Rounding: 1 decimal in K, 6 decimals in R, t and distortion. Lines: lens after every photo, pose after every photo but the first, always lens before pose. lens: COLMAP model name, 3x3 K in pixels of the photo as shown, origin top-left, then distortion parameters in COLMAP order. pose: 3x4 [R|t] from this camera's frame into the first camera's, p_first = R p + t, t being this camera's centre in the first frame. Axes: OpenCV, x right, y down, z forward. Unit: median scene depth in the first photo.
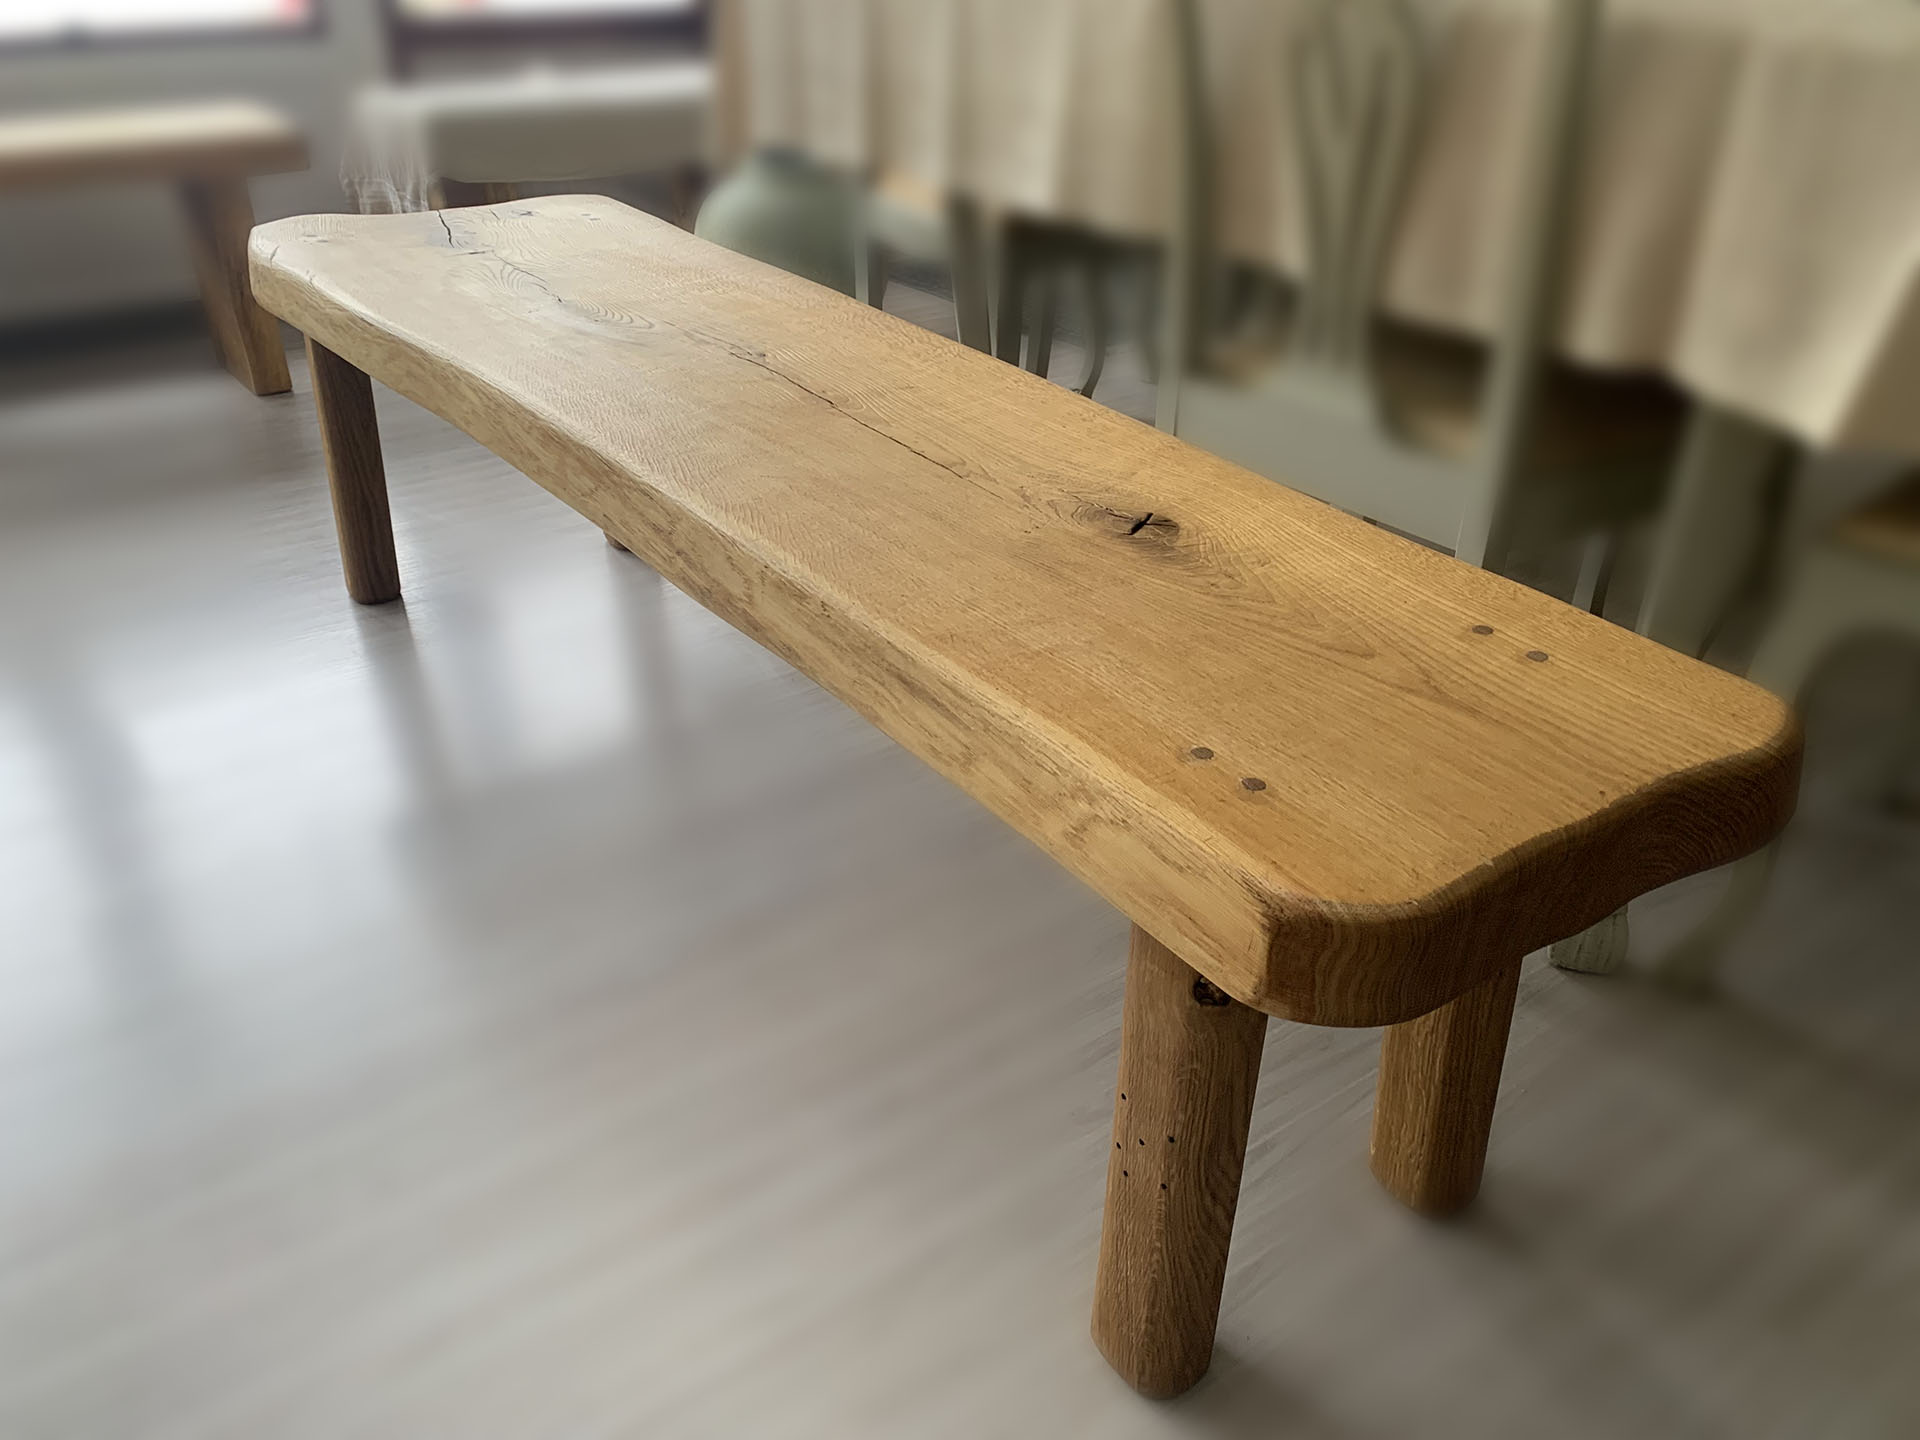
lens RADIAL K [[1464.4, 0, 953.8], [0, 1464.4, 720.1], [0, 0, 1]] dist [0.127547, -0.289612]
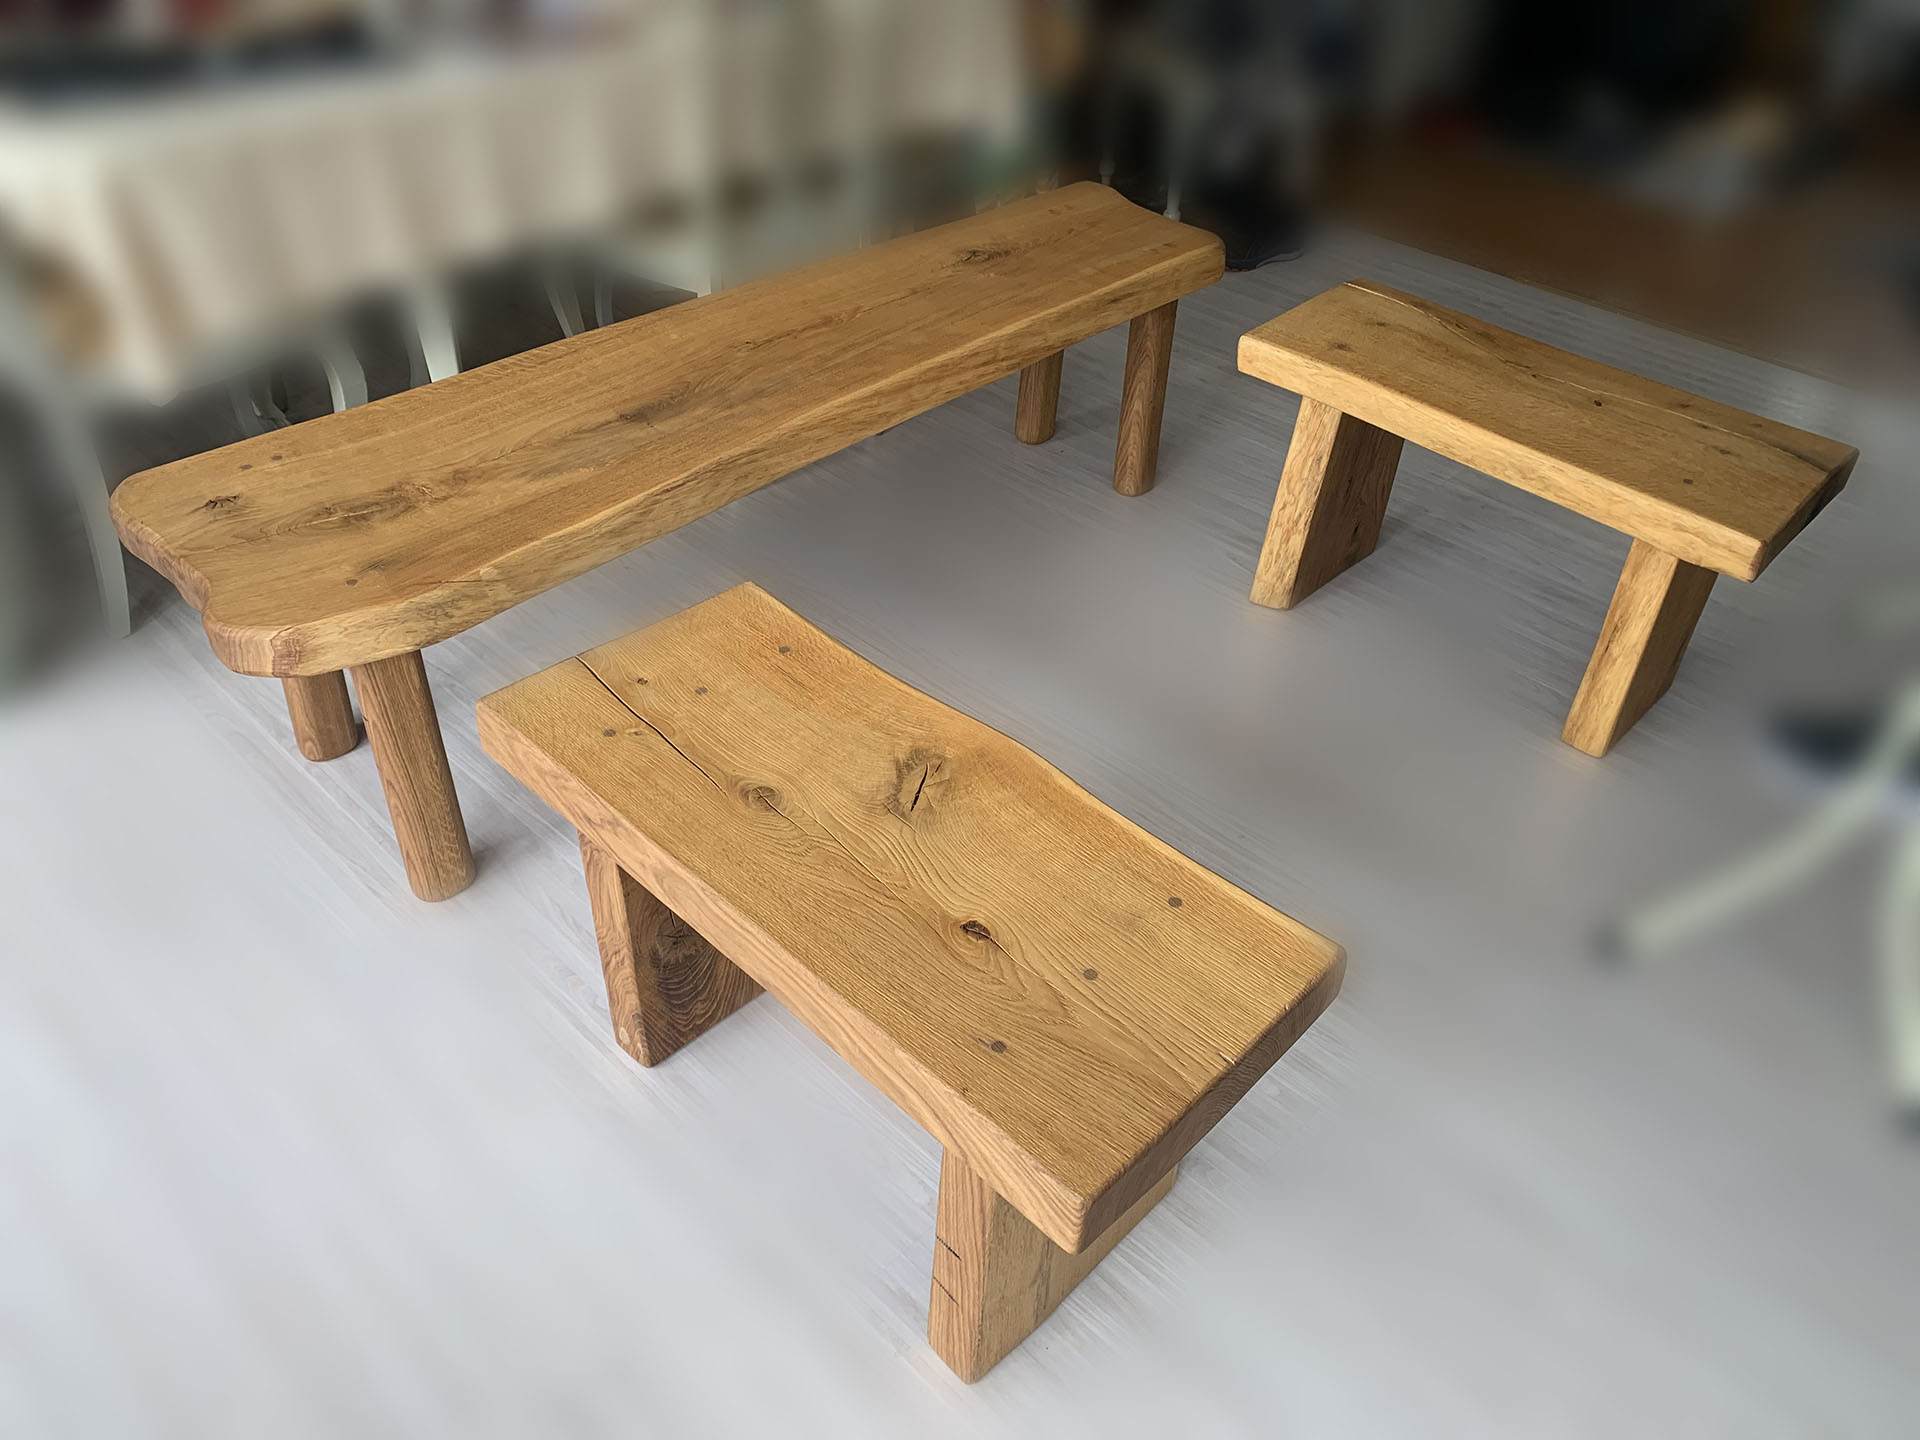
lens RADIAL K [[1464.4, 0, 953.8], [0, 1464.4, 720.1], [0, 0, 1]] dist [0.127547, -0.289612]
pose [[-0.166764, -0.626098, 0.761702, -2.521957], [0.461810, 0.632950, 0.621374, -1.354463], [-0.871161, 0.455385, 0.183585, 1.093377]]
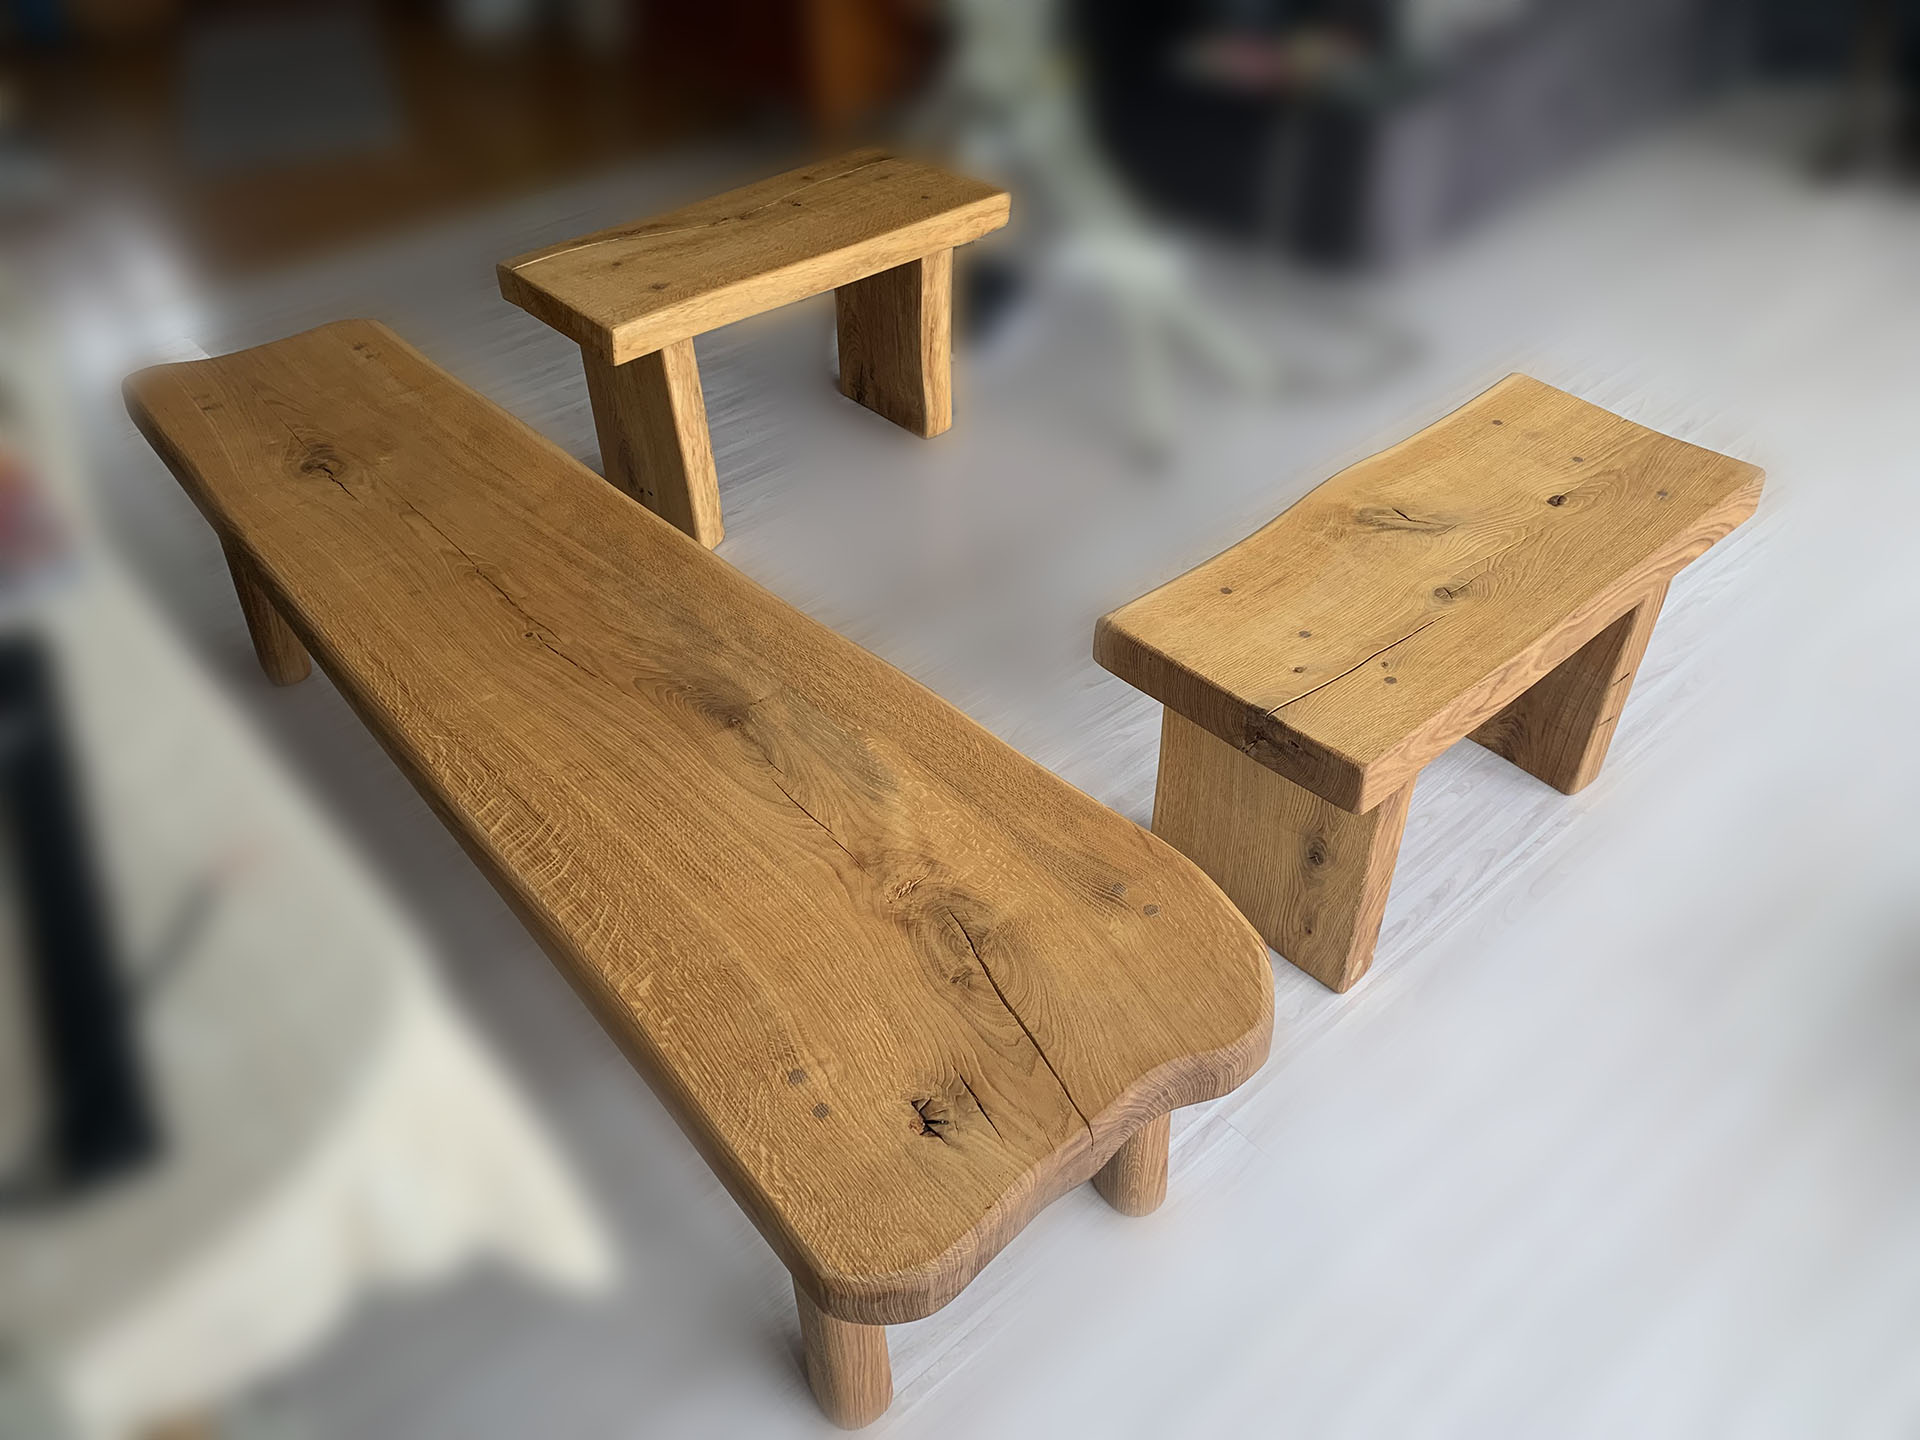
lens RADIAL K [[1464.4, 0, 953.8], [0, 1464.4, 720.1], [0, 0, 1]] dist [0.127547, -0.289612]
pose [[-0.995030, 0.072245, -0.068523, -0.584938], [-0.040302, 0.337067, 0.940618, -2.075987], [0.091052, 0.938705, -0.332480, 2.306363]]
